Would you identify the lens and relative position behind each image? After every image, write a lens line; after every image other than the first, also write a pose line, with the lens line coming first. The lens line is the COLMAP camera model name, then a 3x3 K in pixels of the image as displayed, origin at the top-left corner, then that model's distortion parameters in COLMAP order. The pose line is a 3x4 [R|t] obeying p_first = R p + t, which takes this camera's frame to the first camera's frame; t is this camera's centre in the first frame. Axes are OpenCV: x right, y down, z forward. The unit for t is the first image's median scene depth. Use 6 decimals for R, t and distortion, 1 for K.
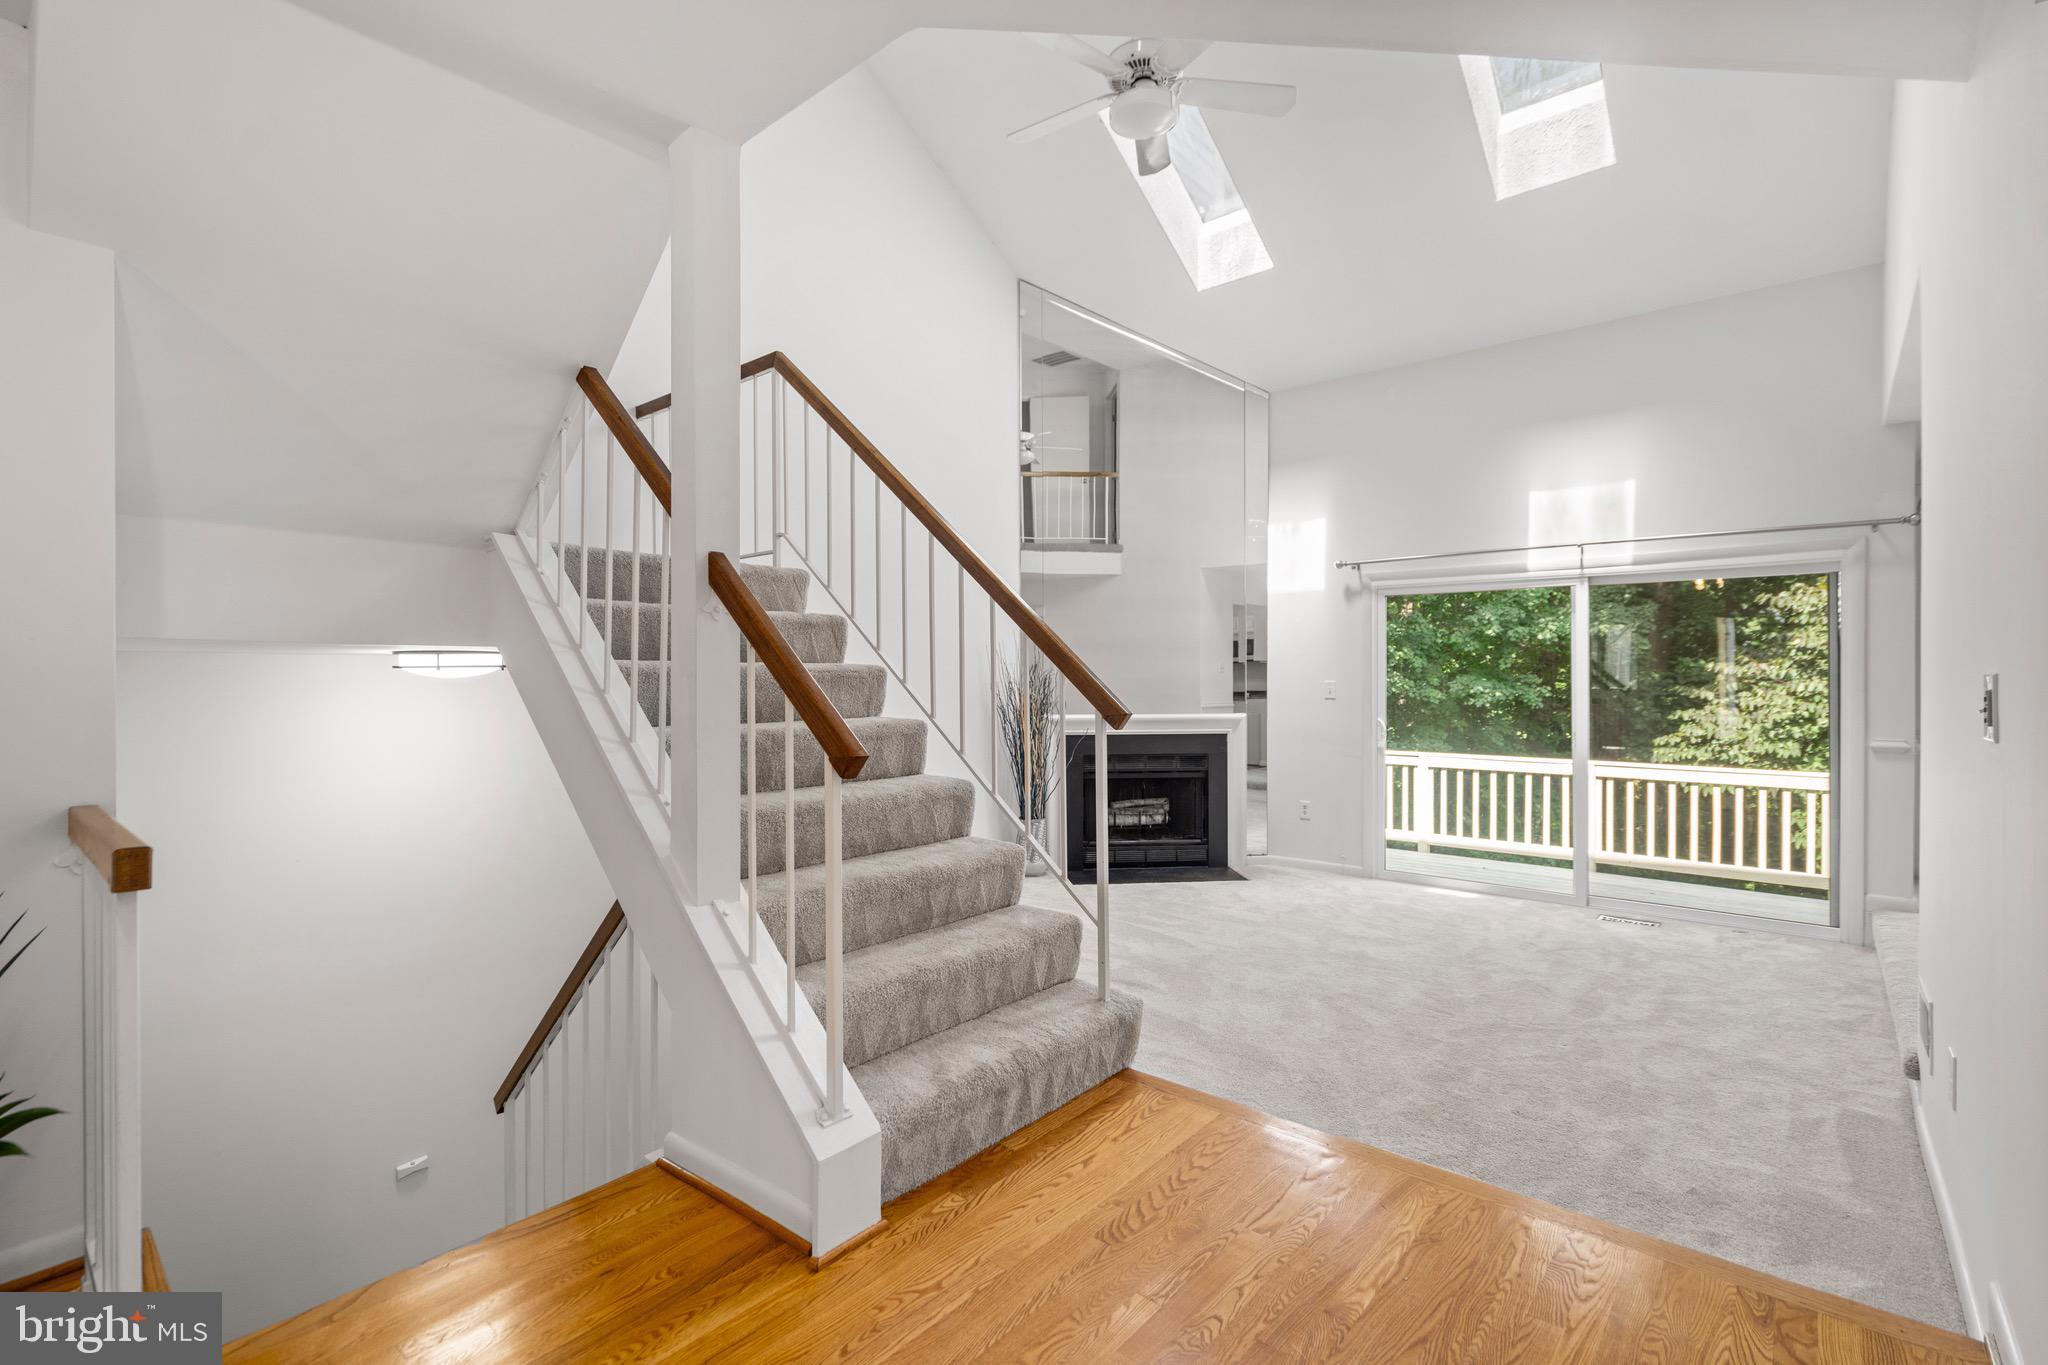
lens RADIAL K [[931.8, 0, 1027.1], [0, 931.8, 677.9], [0, 0, 1]] dist [-0.003276, 0.003163]
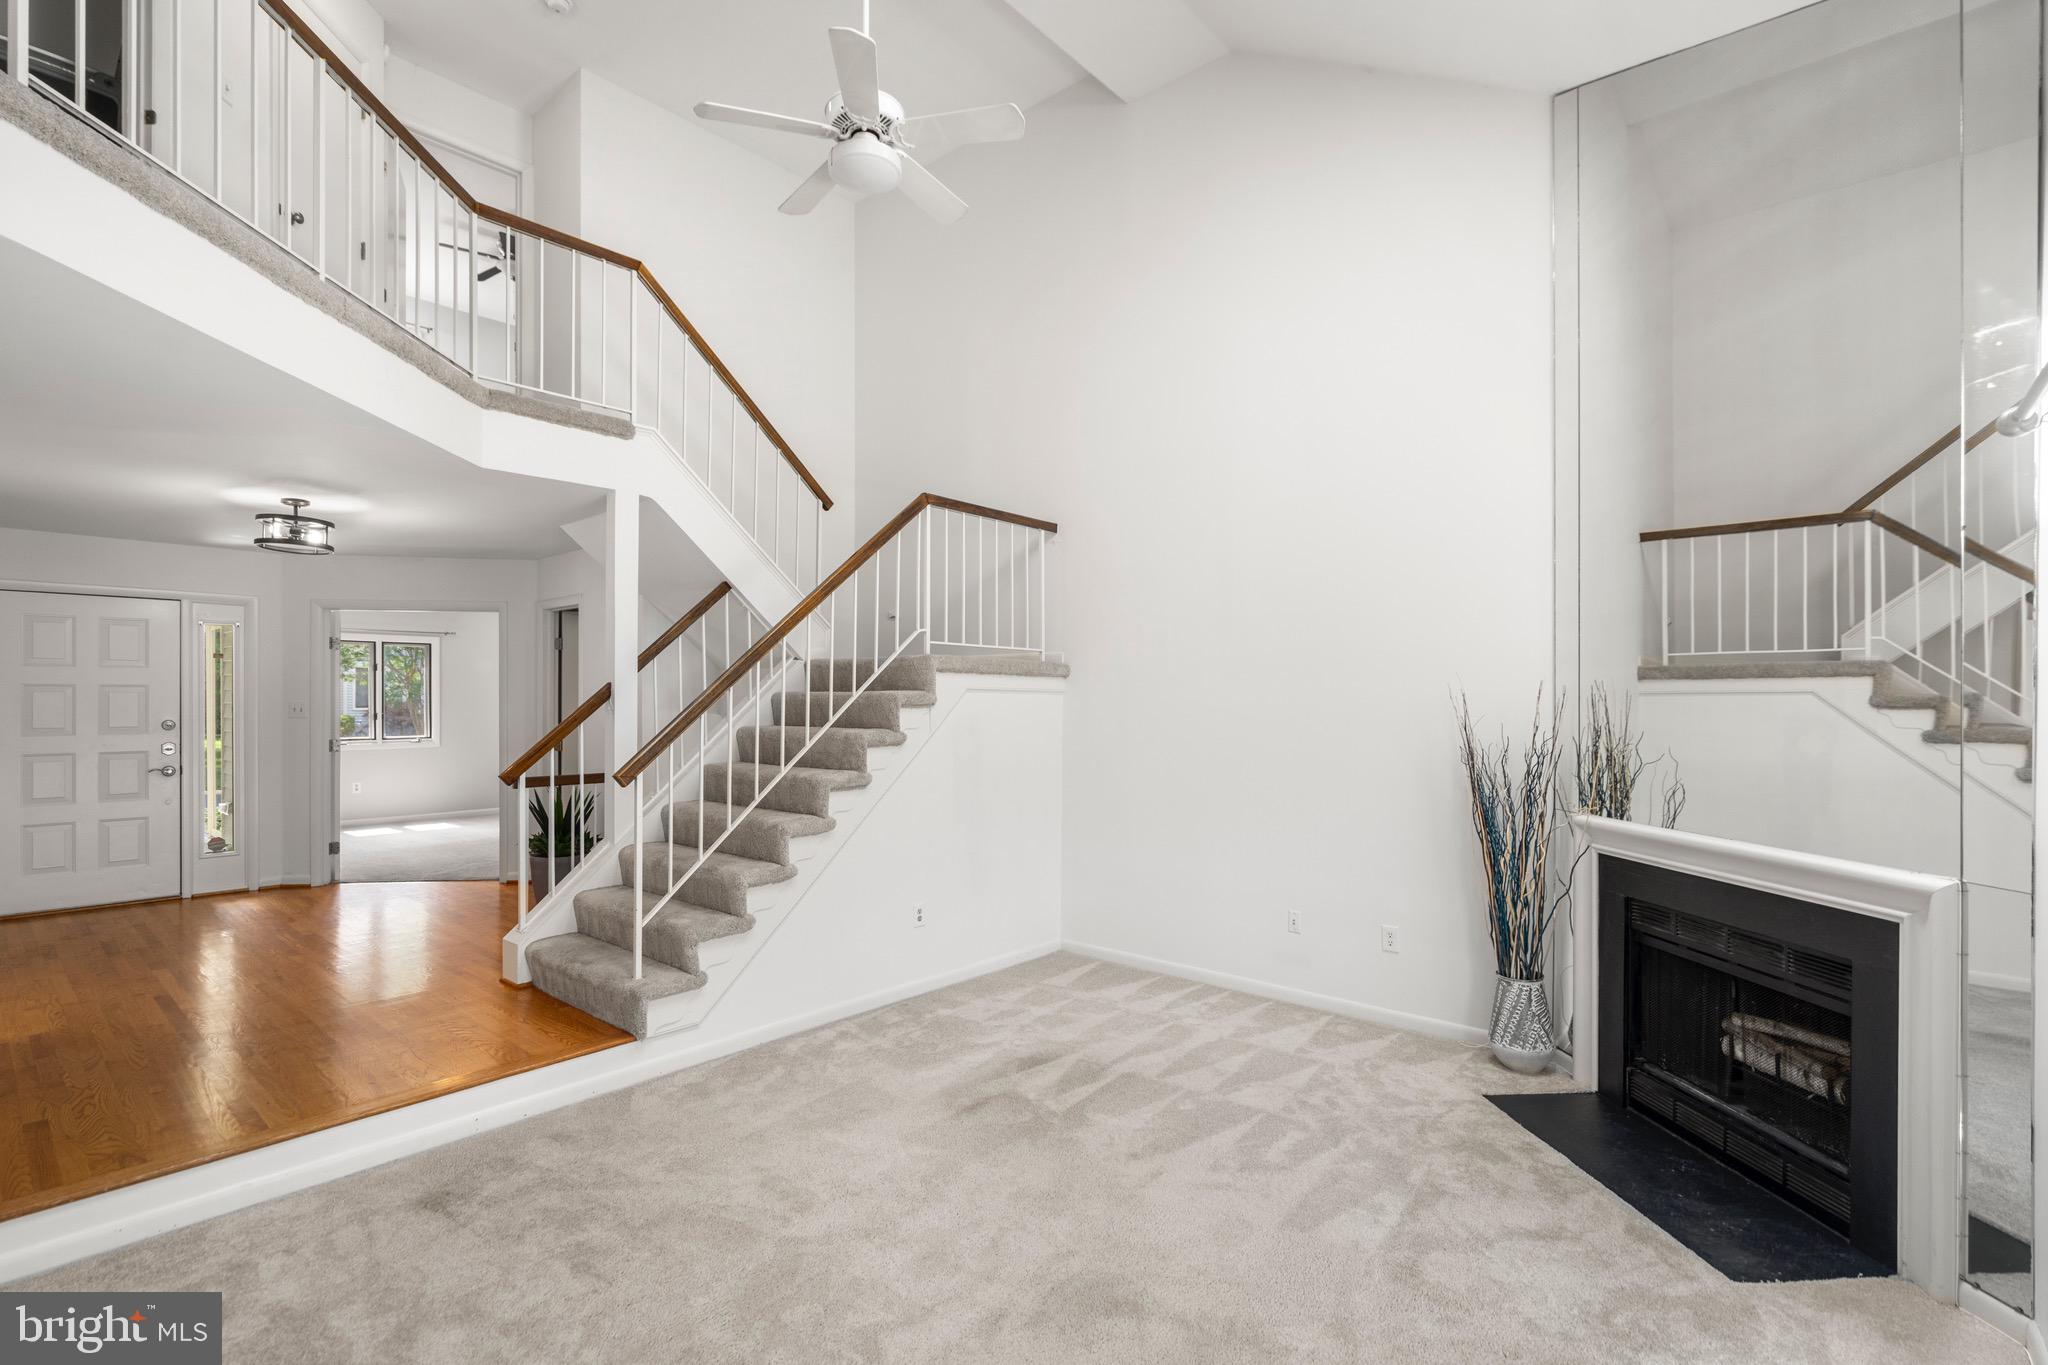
lens RADIAL K [[931.8, 0, 1030.2], [0, 931.8, 702.6], [0, 0, 1]] dist [-0.003276, 0.003163]
pose [[-0.002040, 0.004002, -0.999990, 0.579632], [-0.005420, 0.999977, 0.004013, -0.029169], [0.999983, 0.005428, -0.002018, 0.627861]]
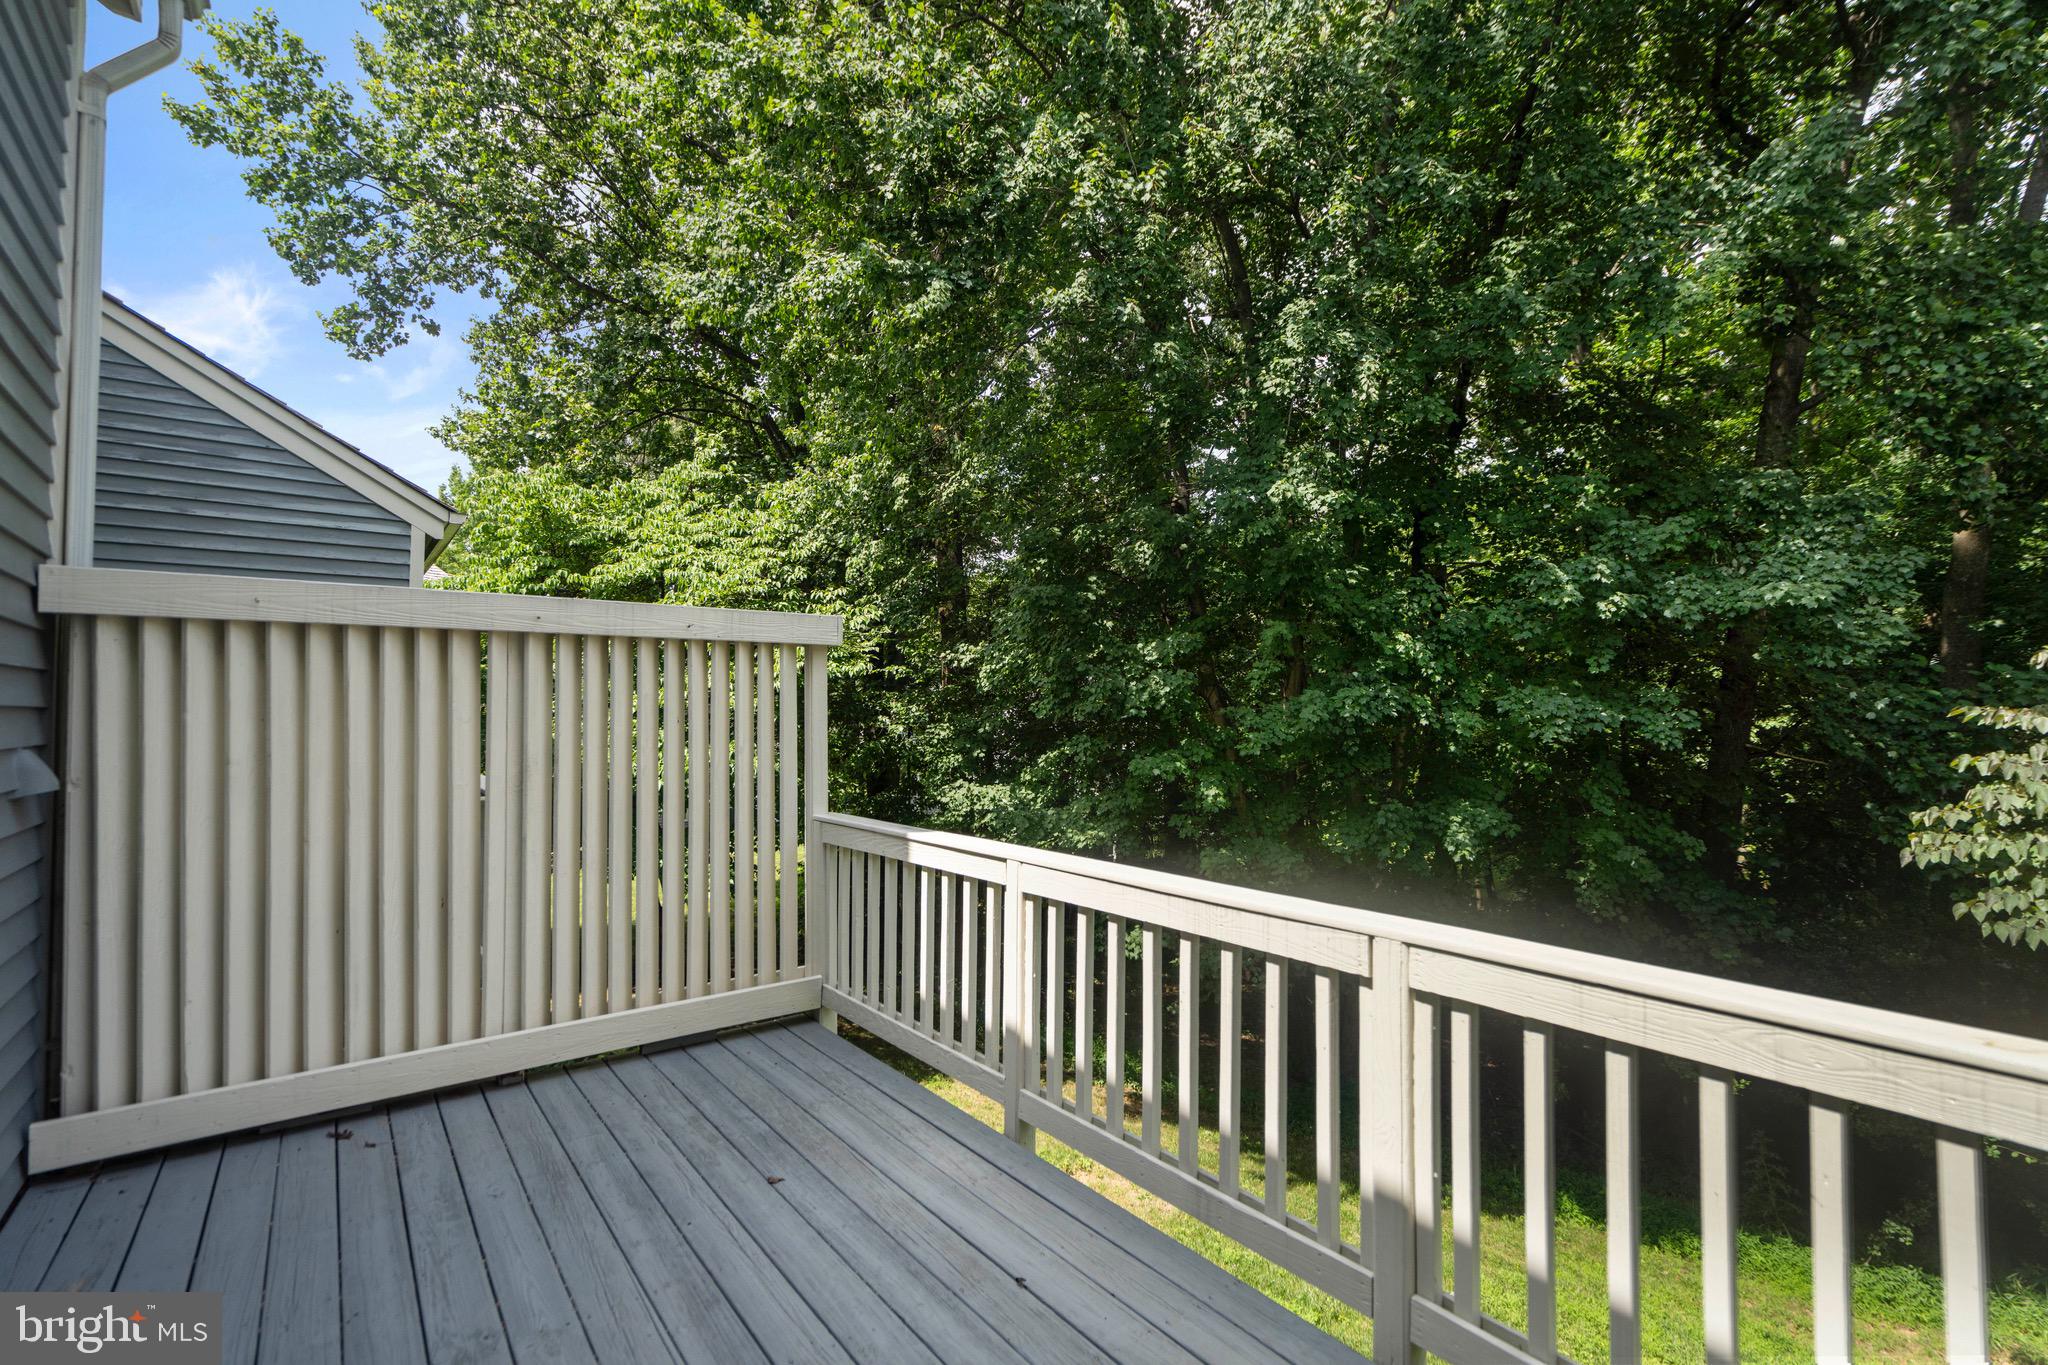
lens RADIAL K [[931.8, 0, 1020.0], [0, 931.8, 688.6], [0, 0, 1]] dist [-0.003276, 0.003163]
pose [[0.976338, 0.000706, -0.216250, 0.627057], [-0.007615, 0.999487, -0.031117, 0.037662], [0.216117, 0.032027, 0.975842, 0.813434]]
